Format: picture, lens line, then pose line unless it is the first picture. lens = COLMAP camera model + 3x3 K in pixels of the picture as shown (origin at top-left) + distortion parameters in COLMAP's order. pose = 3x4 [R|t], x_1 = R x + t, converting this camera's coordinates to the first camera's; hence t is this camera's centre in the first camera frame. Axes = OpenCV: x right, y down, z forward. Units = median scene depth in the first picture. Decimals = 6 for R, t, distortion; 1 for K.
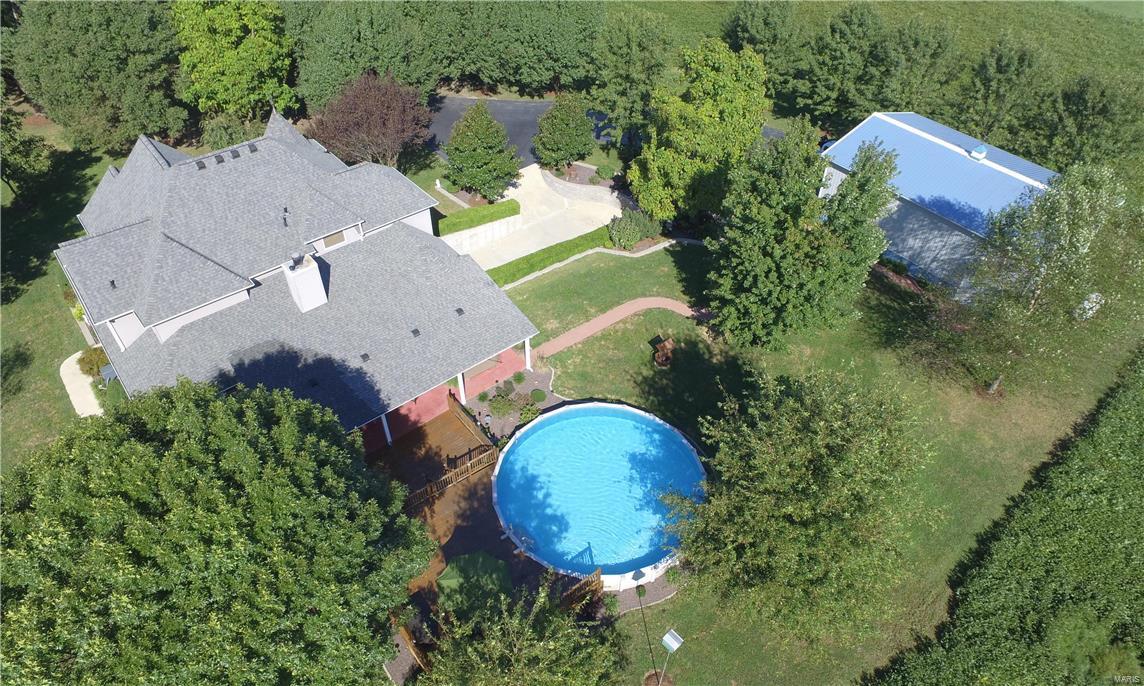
lens RADIAL K [[662.4, 0, 572.0], [0, 662.4, 343.0], [0, 0, 1]] dist [0.001549, 0.000388]
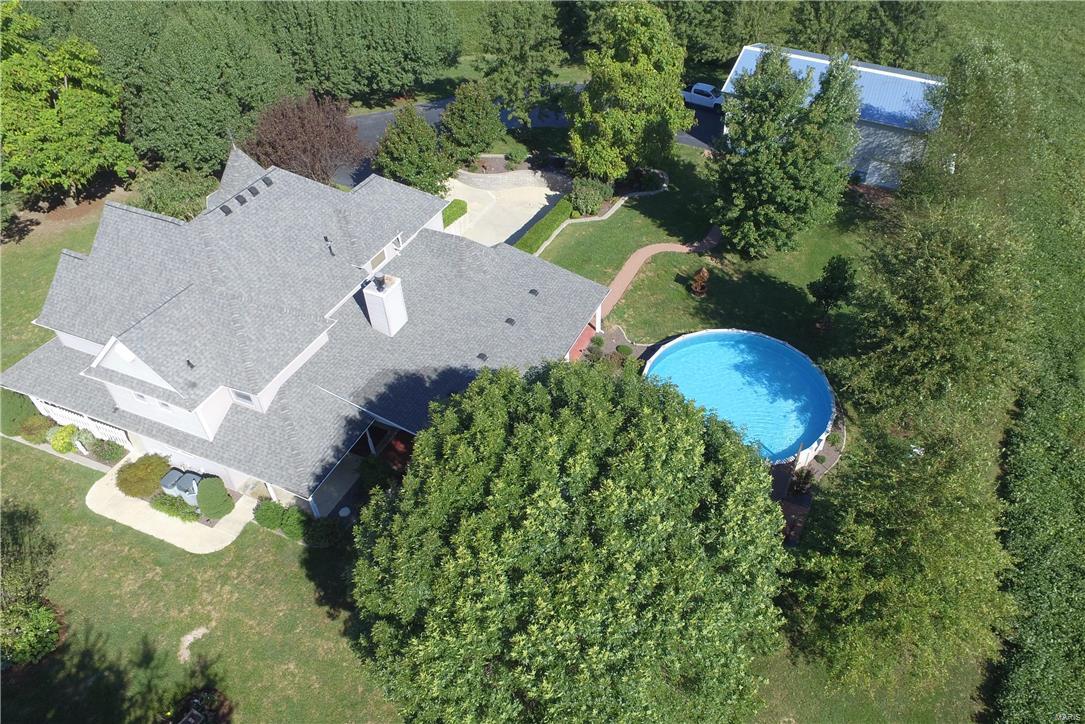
lens RADIAL K [[699.4, 0, 584.9], [0, 699.4, 366.6], [0, 0, 1]] dist [-0.019727, 0.033744]
pose [[0.887684, -0.317337, 0.333637, -0.399285], [0.317676, 0.946595, 0.055130, 0.019773], [-0.333314, 0.057051, 0.941088, -0.004931]]
